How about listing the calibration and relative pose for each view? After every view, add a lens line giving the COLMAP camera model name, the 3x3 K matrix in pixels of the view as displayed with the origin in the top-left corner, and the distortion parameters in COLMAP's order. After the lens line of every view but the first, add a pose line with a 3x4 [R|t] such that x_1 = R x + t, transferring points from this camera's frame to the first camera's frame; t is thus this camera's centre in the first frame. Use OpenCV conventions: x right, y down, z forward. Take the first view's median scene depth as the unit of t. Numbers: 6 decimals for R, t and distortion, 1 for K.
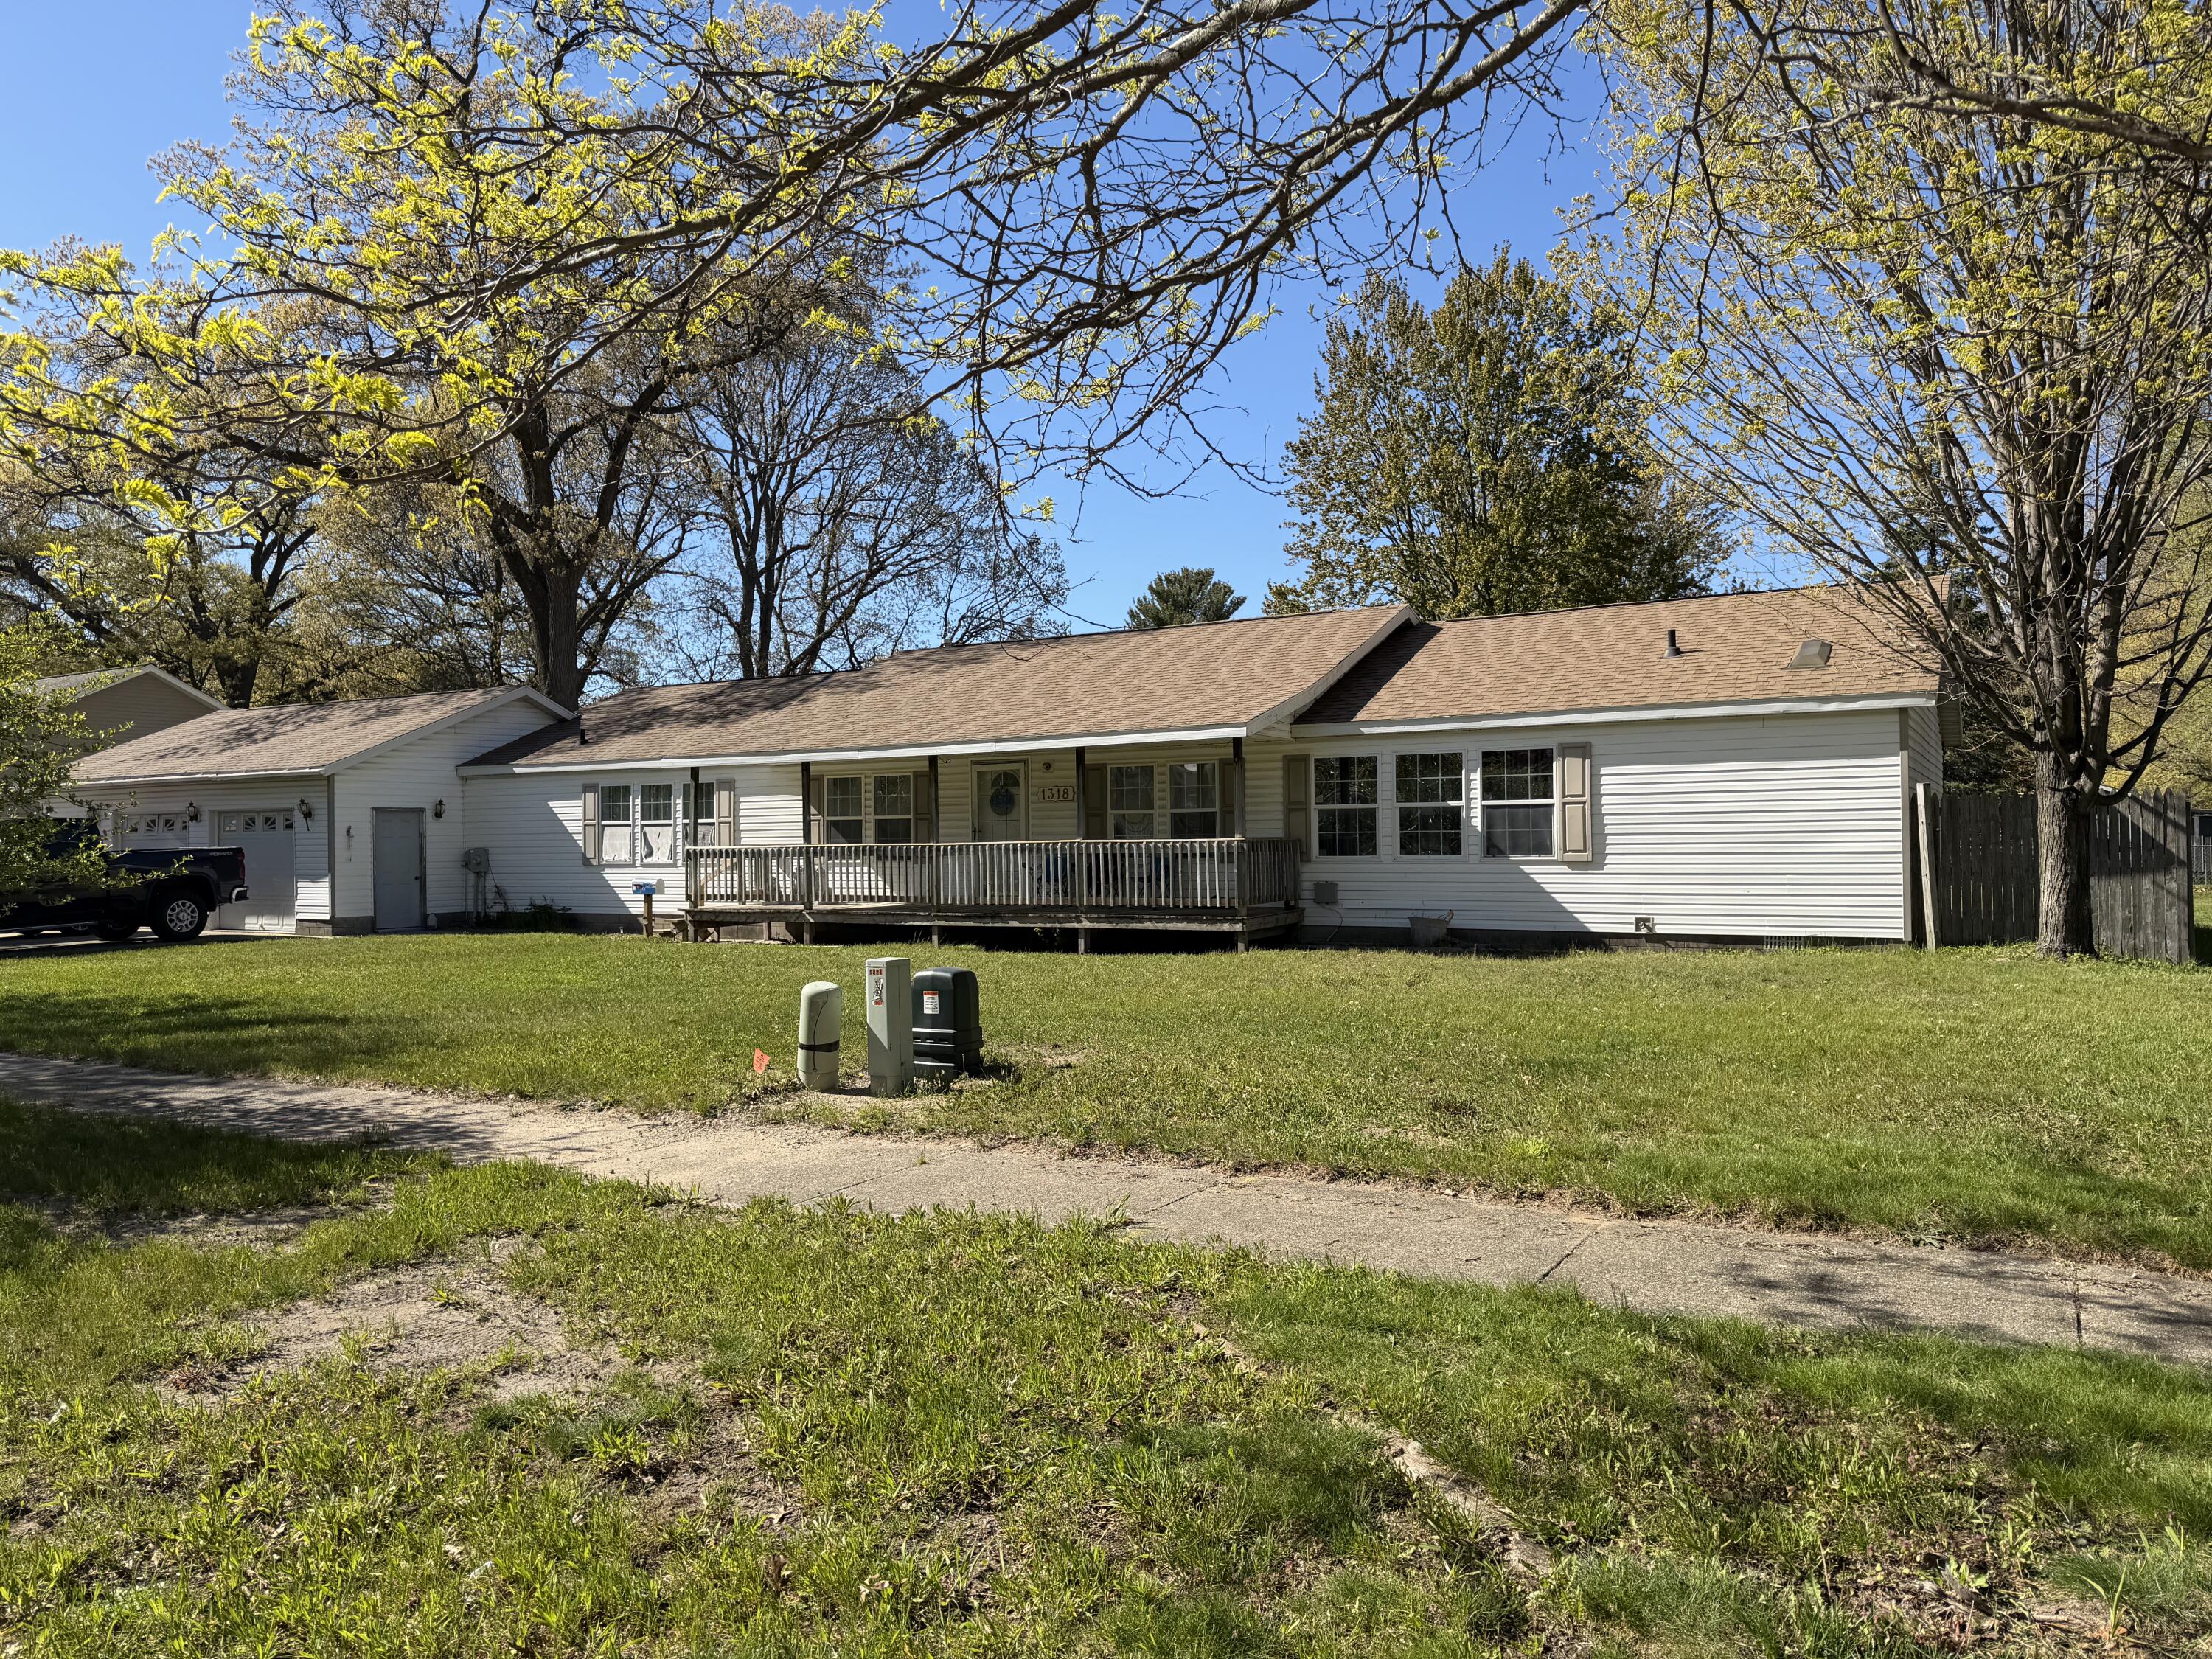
lens RADIAL K [[1542.2, 0, 1111.0], [0, 1542.2, 831.4], [0, 0, 1]] dist [0.086185, -0.115029]
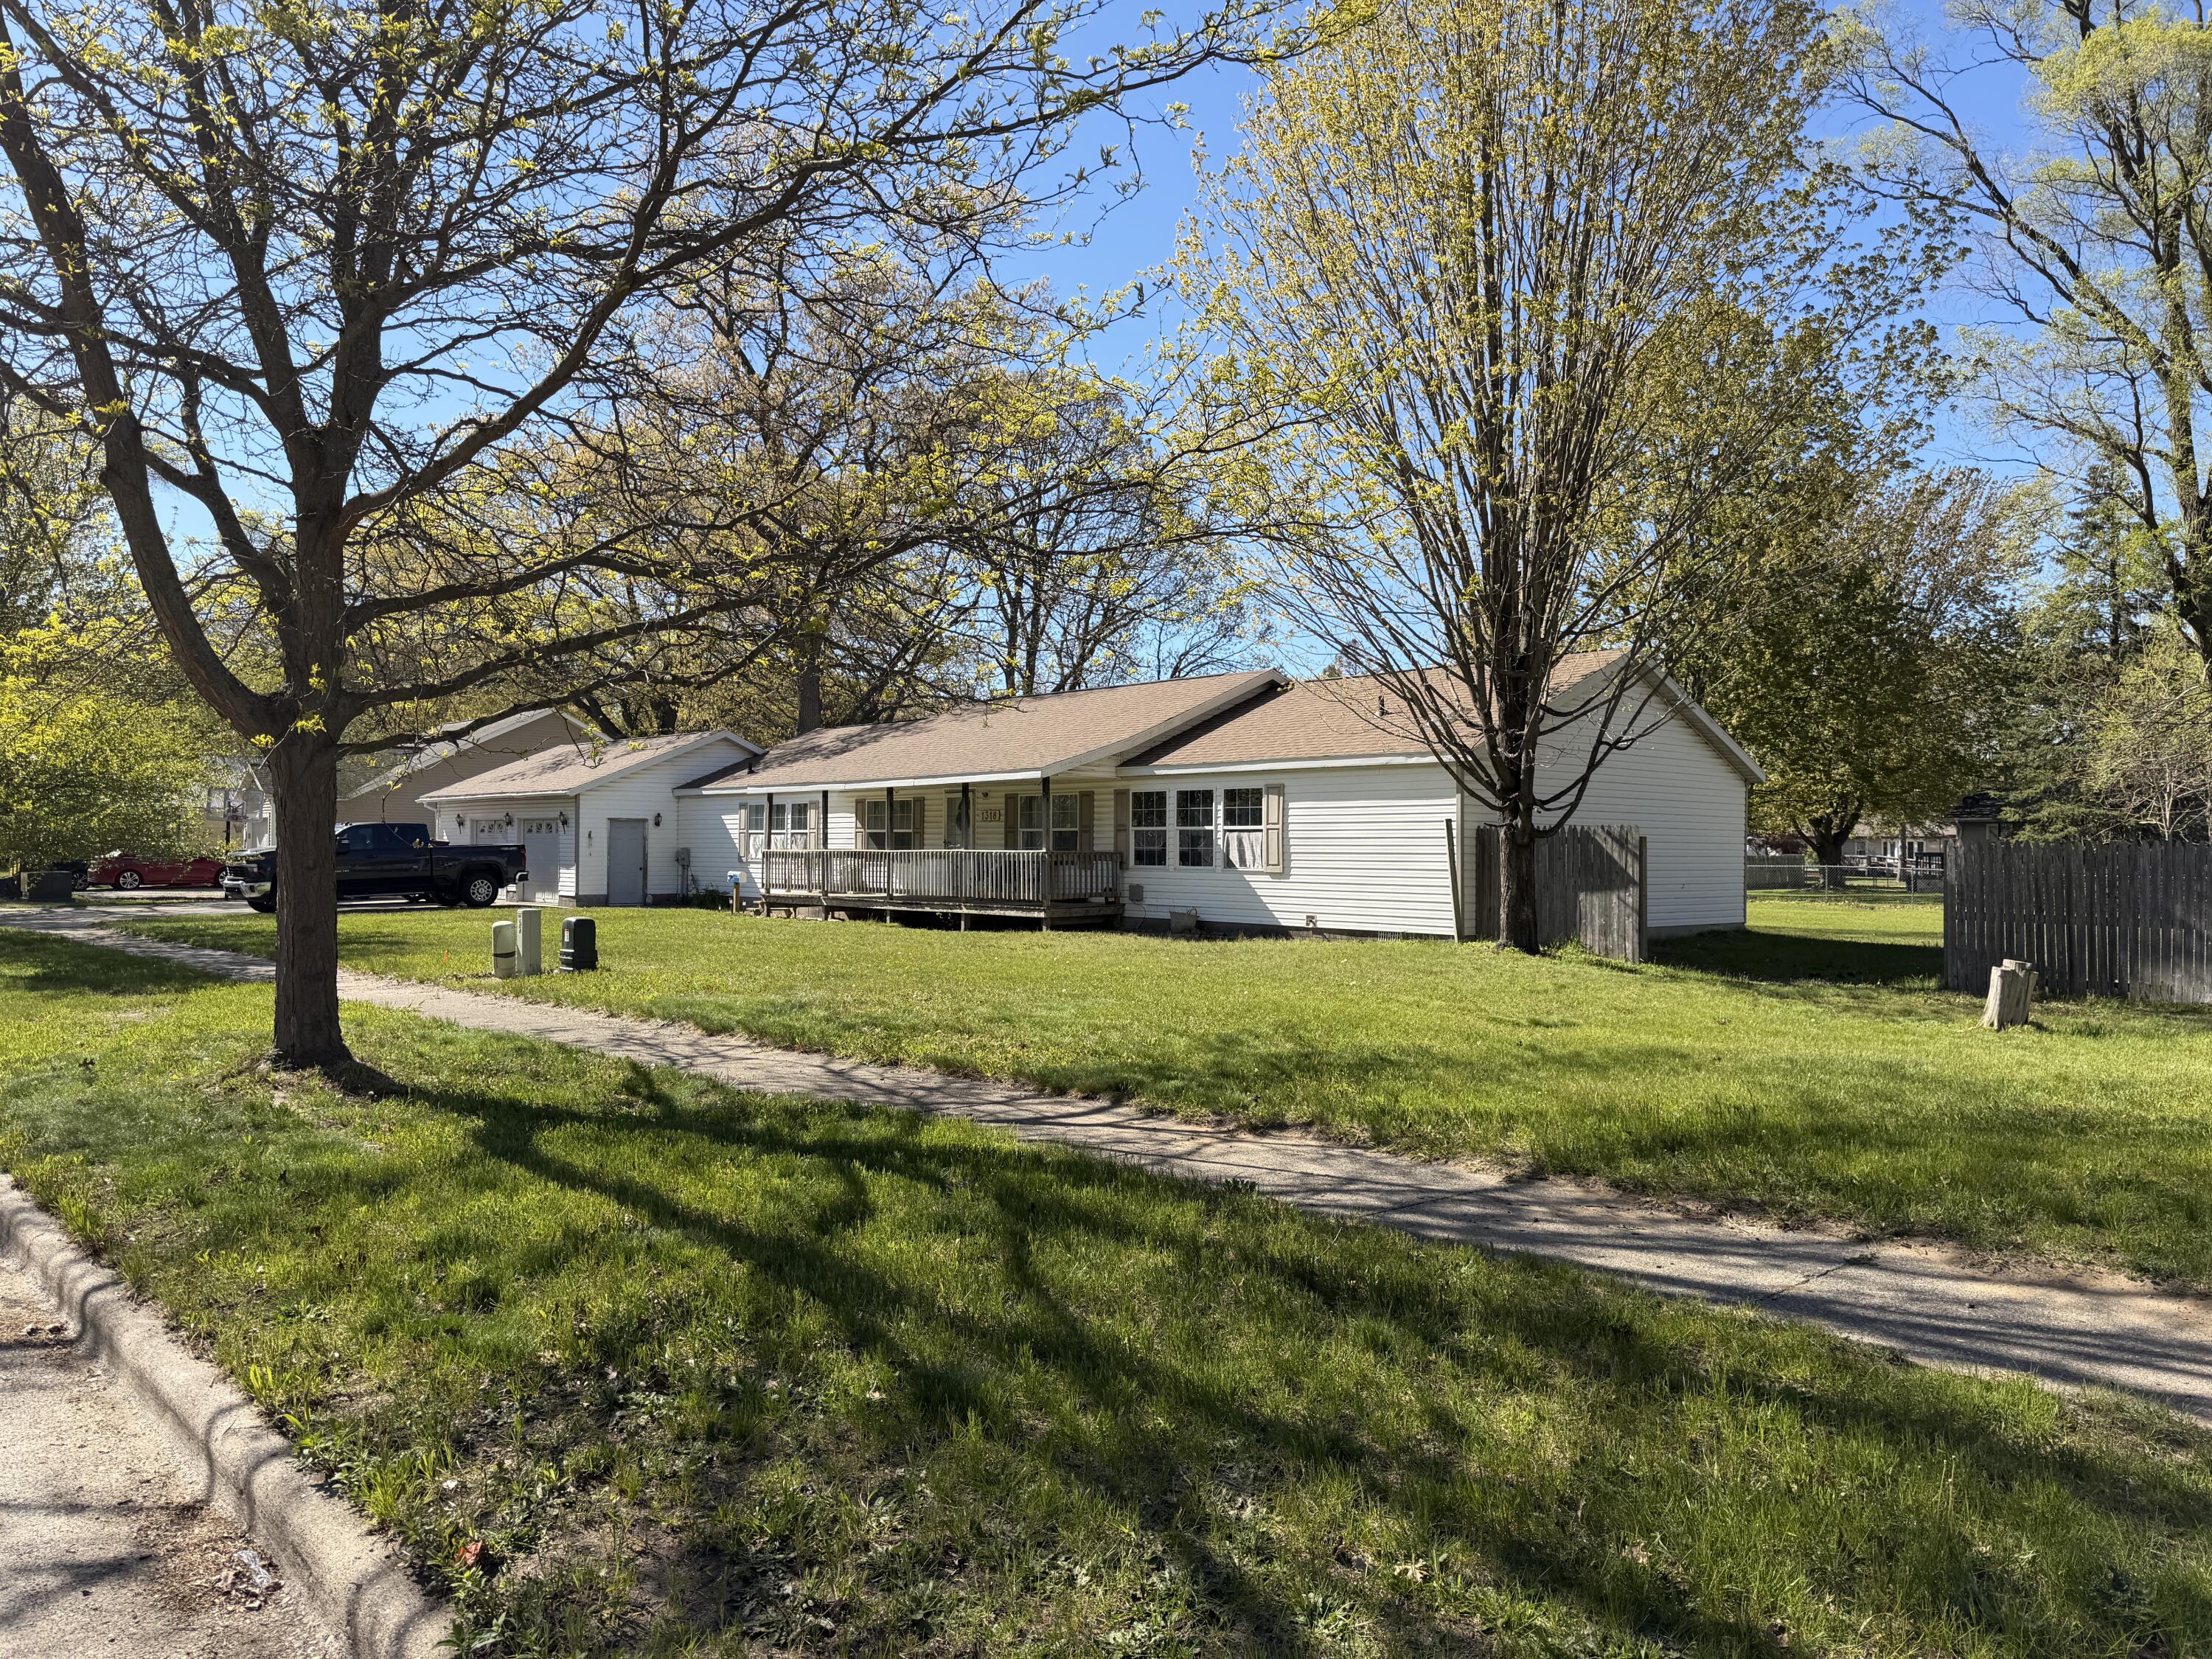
lens RADIAL K [[1542.2, 0, 1111.0], [0, 1542.2, 831.4], [0, 0, 1]] dist [0.086185, -0.115029]
pose [[0.955656, 0.015221, -0.294092, 0.514182], [-0.016749, 0.999856, -0.002680, -0.009484], [0.294009, 0.007487, 0.955773, -0.290221]]
